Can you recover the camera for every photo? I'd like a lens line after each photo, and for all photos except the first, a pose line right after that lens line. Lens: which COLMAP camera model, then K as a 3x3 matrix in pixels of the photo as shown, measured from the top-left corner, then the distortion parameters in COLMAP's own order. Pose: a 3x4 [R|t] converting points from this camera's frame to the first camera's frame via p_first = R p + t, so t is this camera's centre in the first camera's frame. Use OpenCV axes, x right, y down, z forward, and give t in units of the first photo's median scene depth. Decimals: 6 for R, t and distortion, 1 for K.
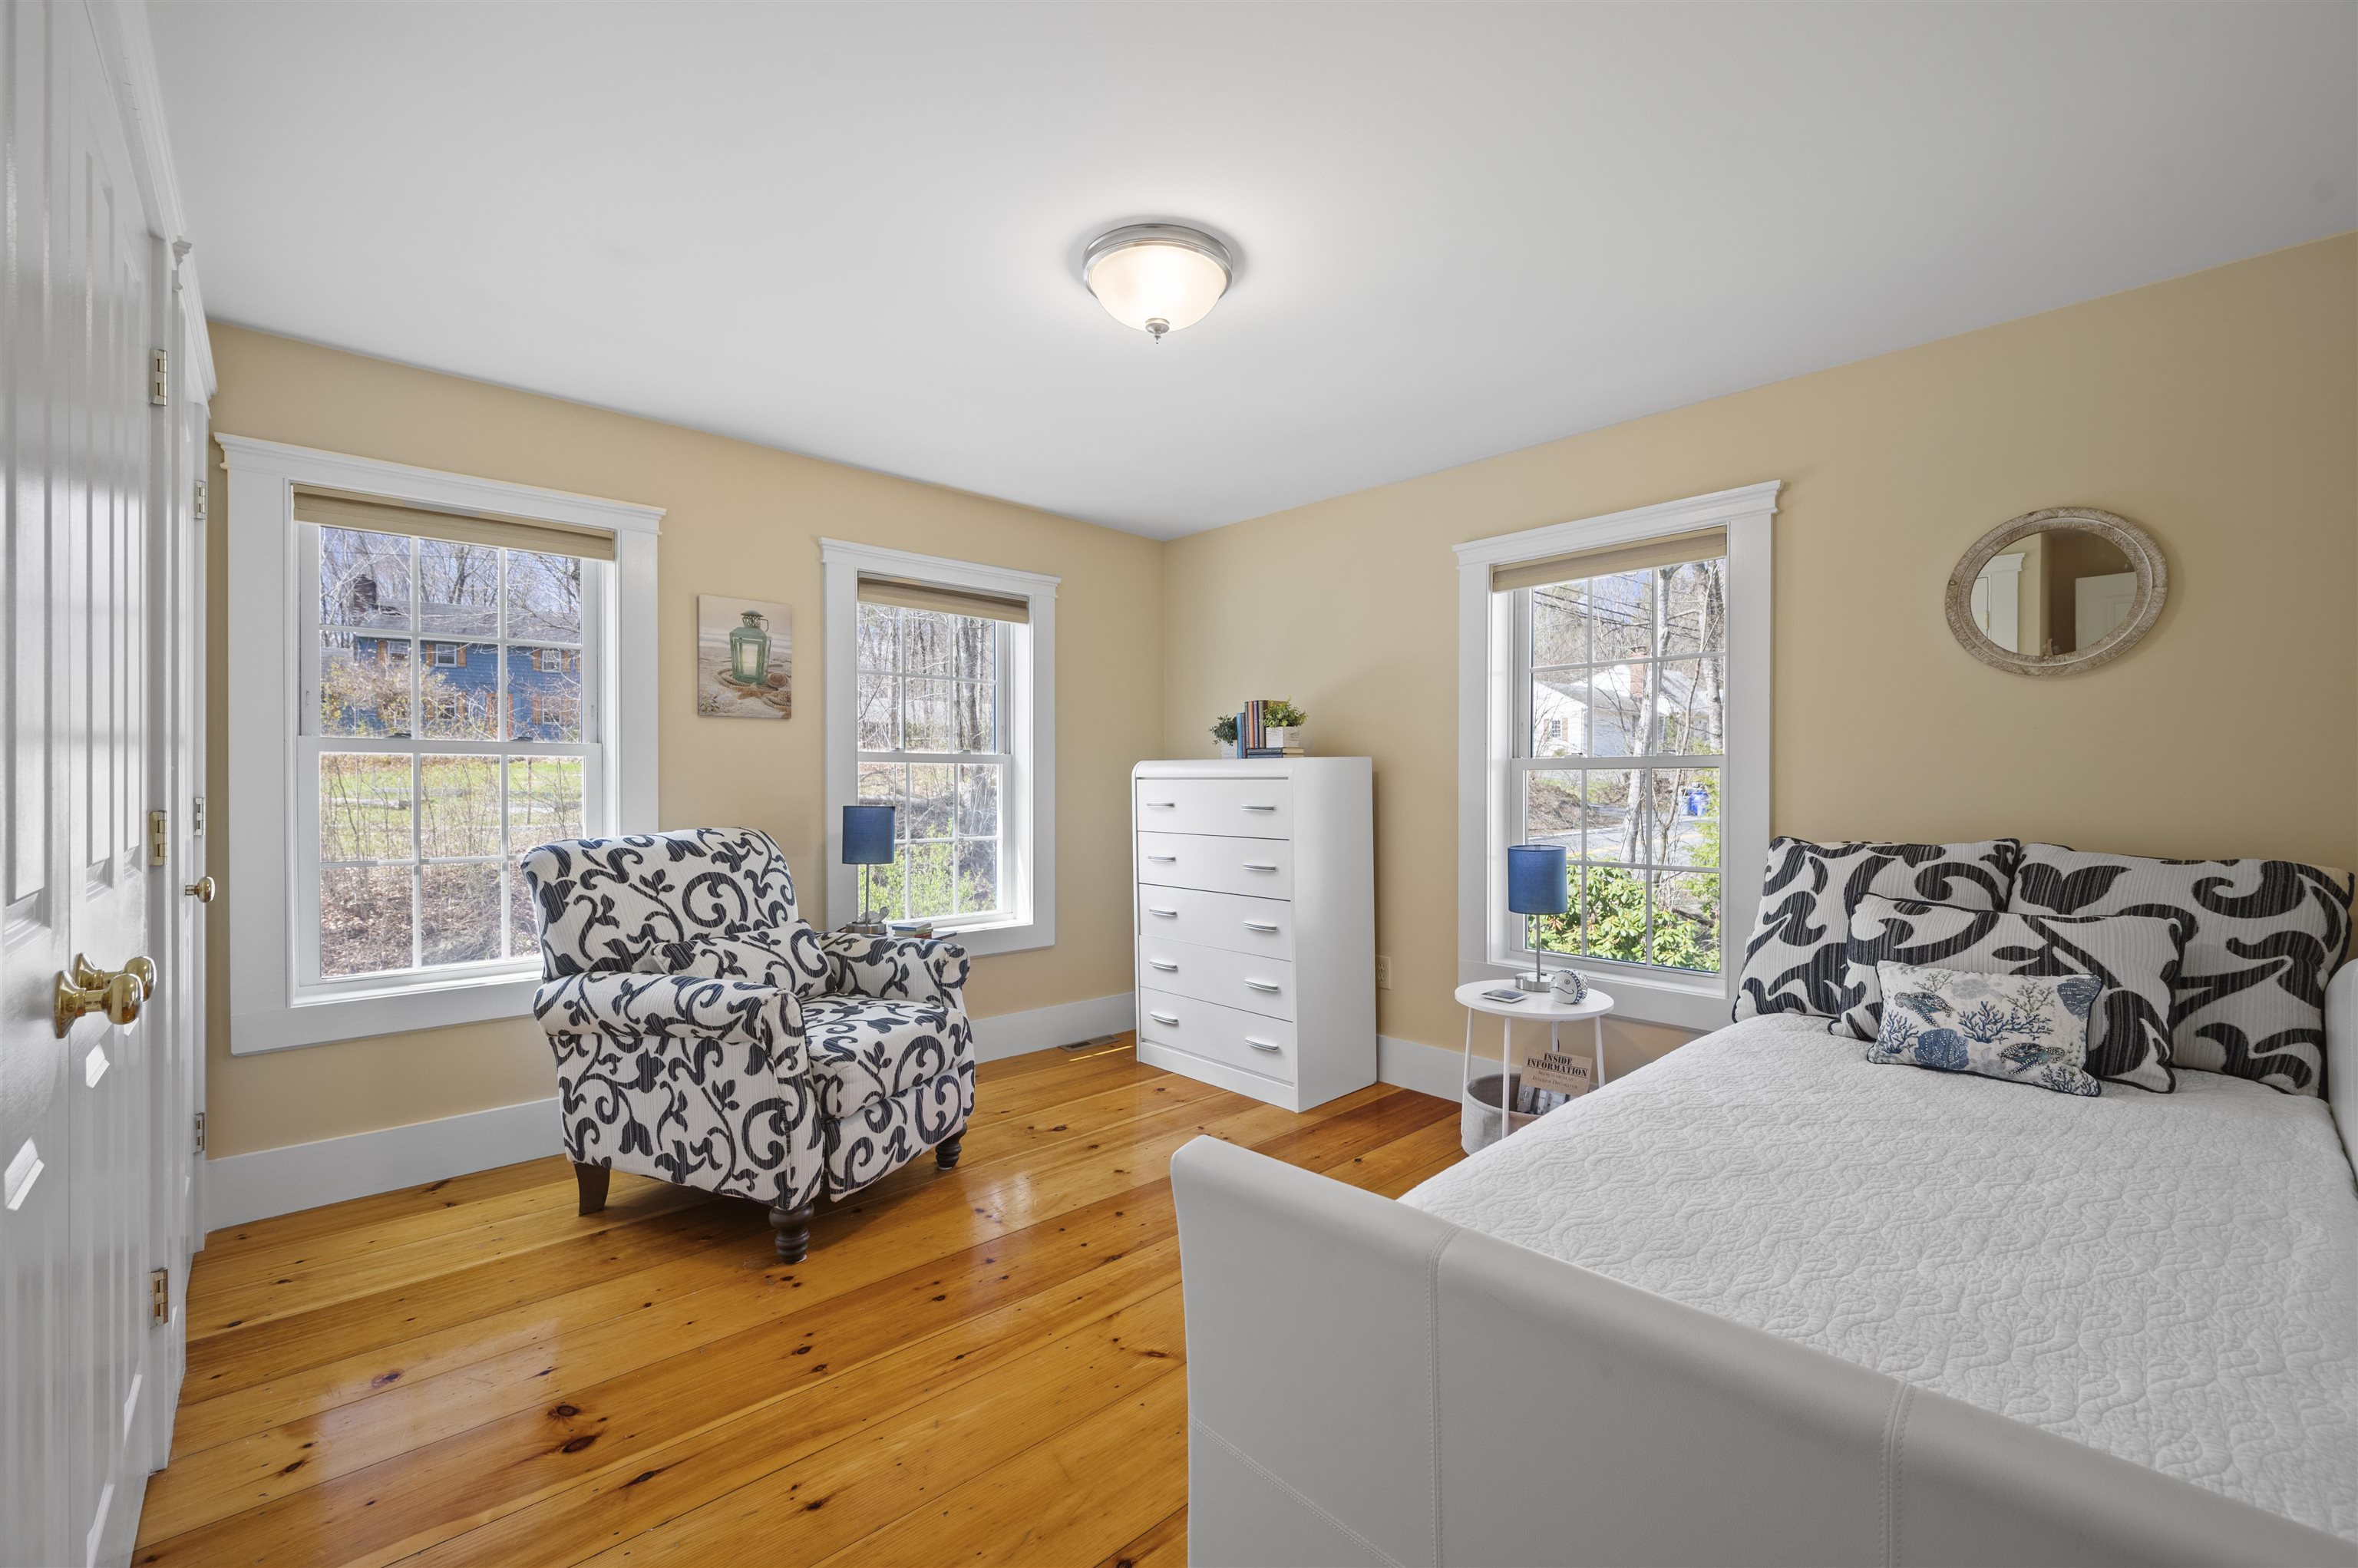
lens RADIAL K [[973.3, 0, 1188.0], [0, 973.3, 796.3], [0, 0, 1]] dist [-0.003683, -0.000605]
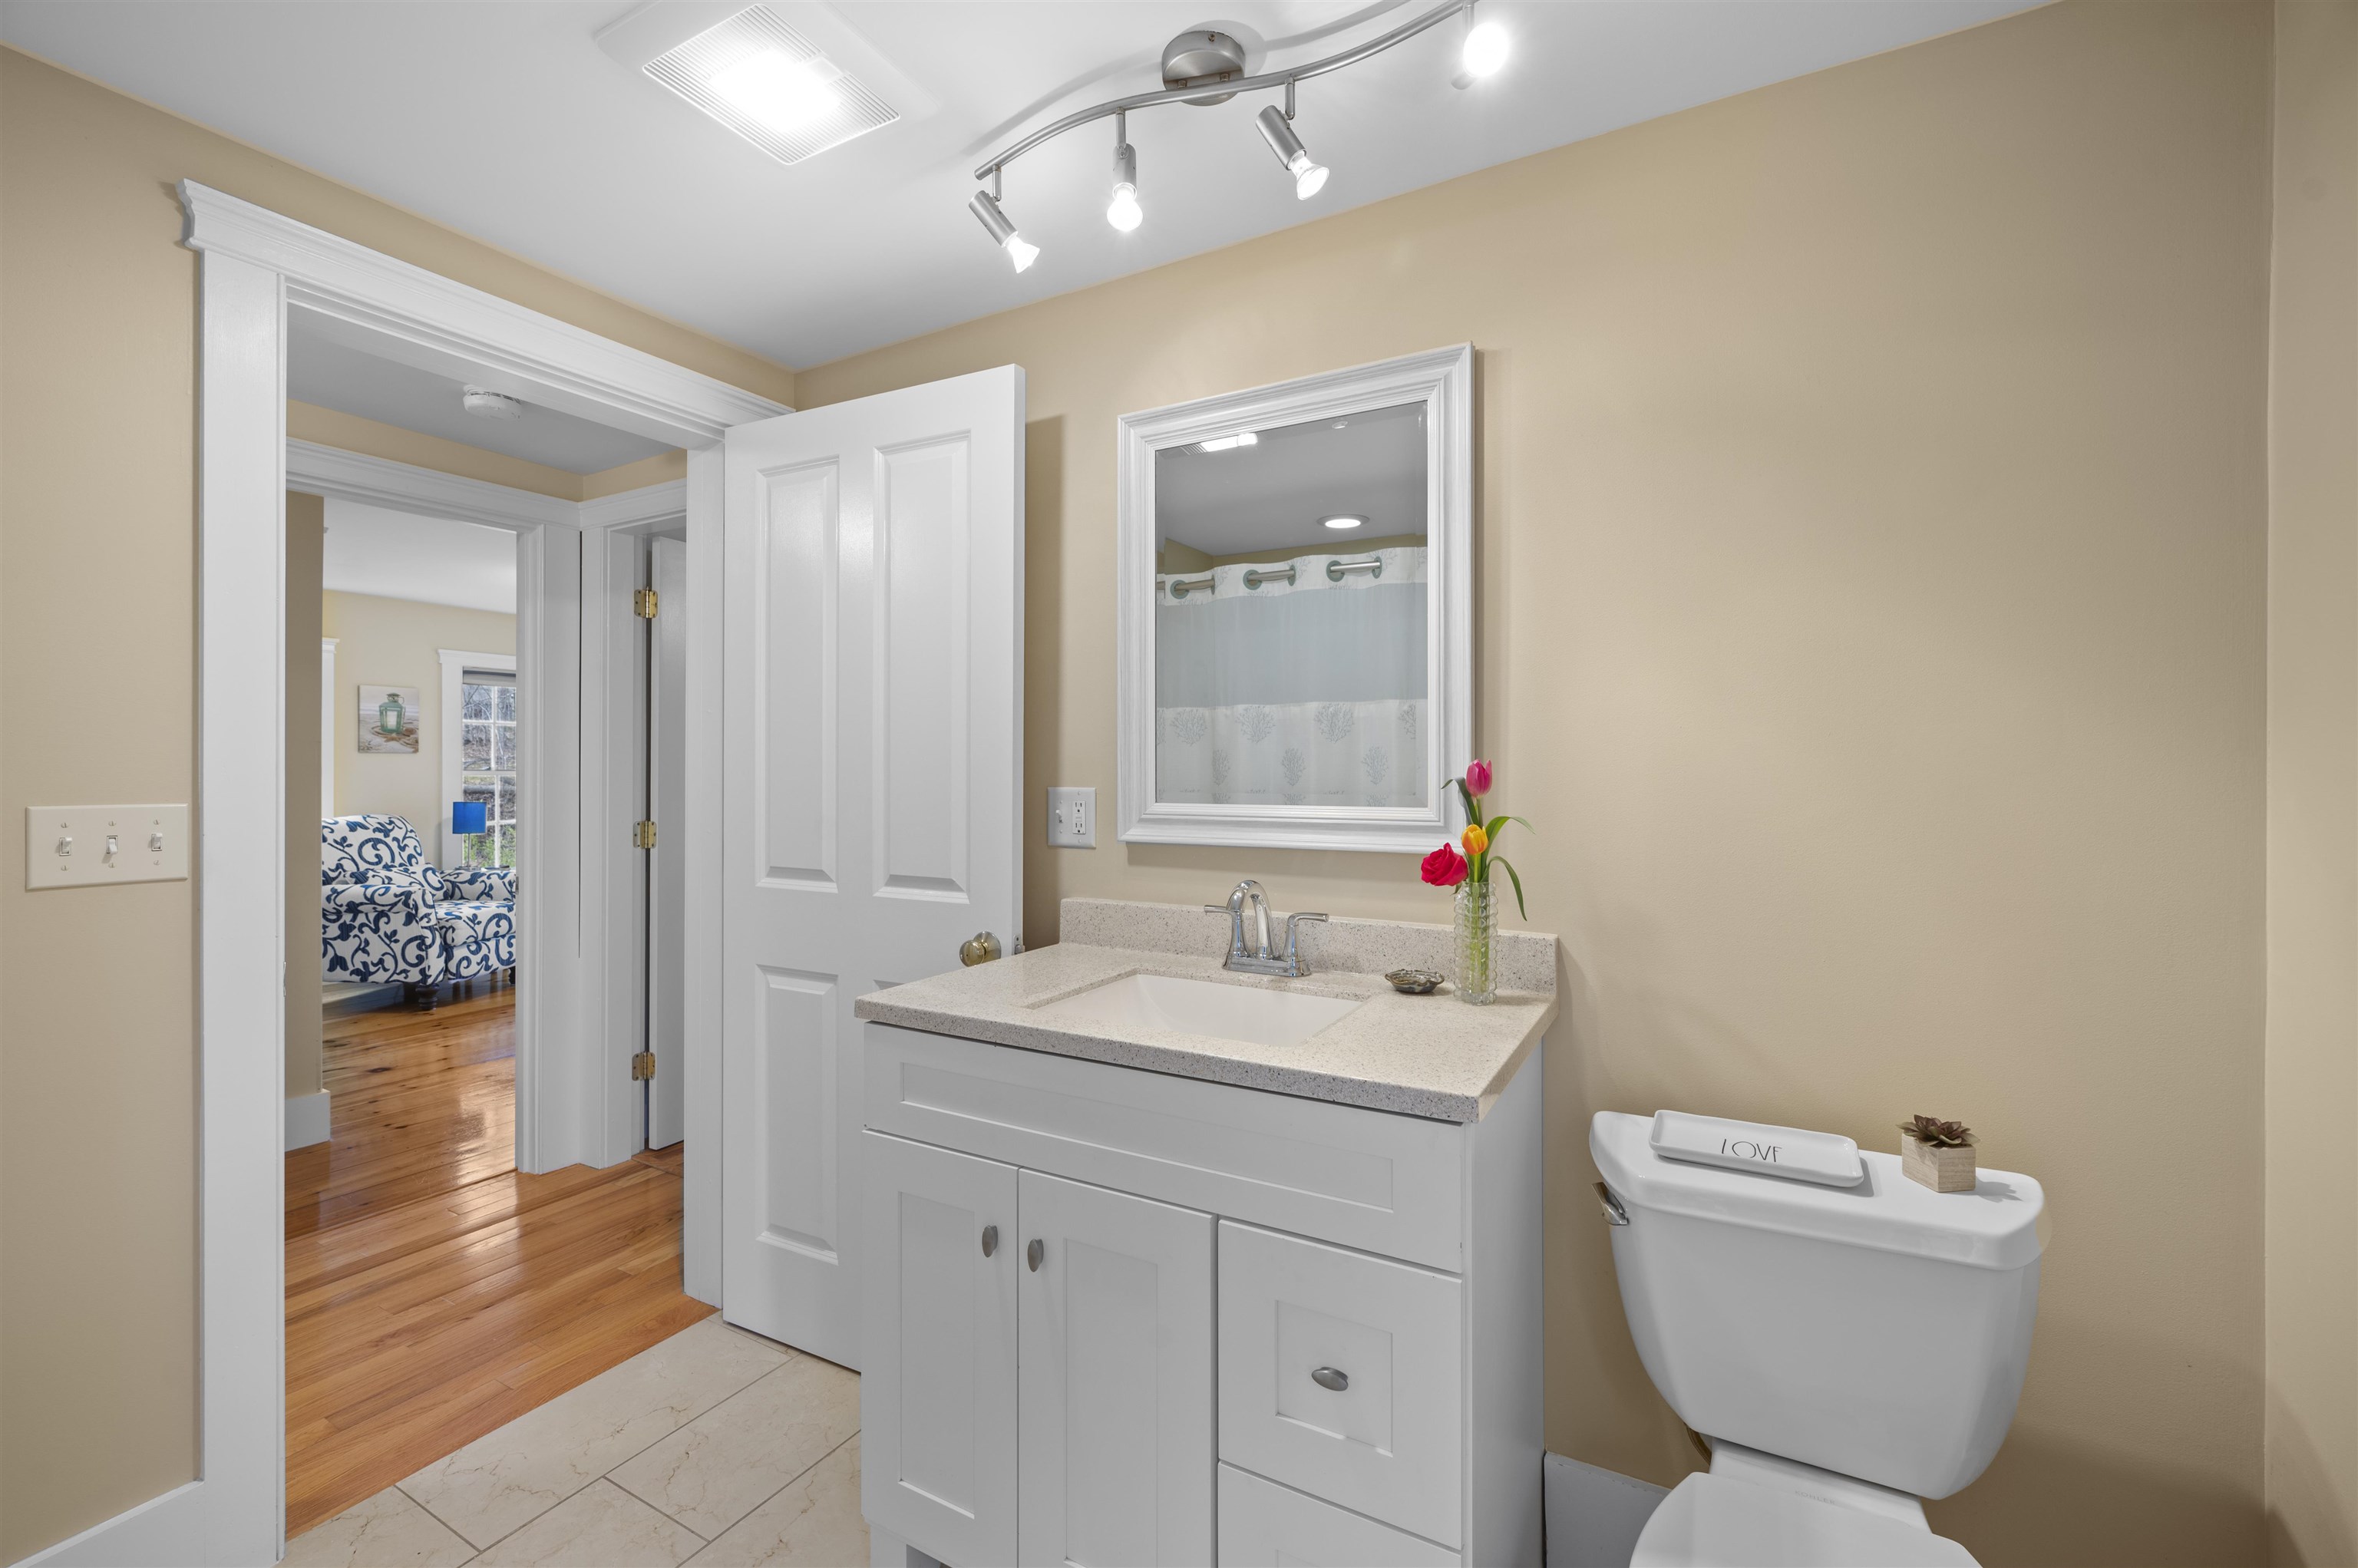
lens RADIAL K [[973.3, 0, 1170.7], [0, 973.3, 776.5], [0, 0, 1]] dist [-0.003683, -0.000605]
pose [[0.953437, -0.000611, 0.301593, 0.491278], [0.002834, 0.999972, -0.006932, -0.027914], [-0.301580, 0.007464, 0.953412, -1.480553]]
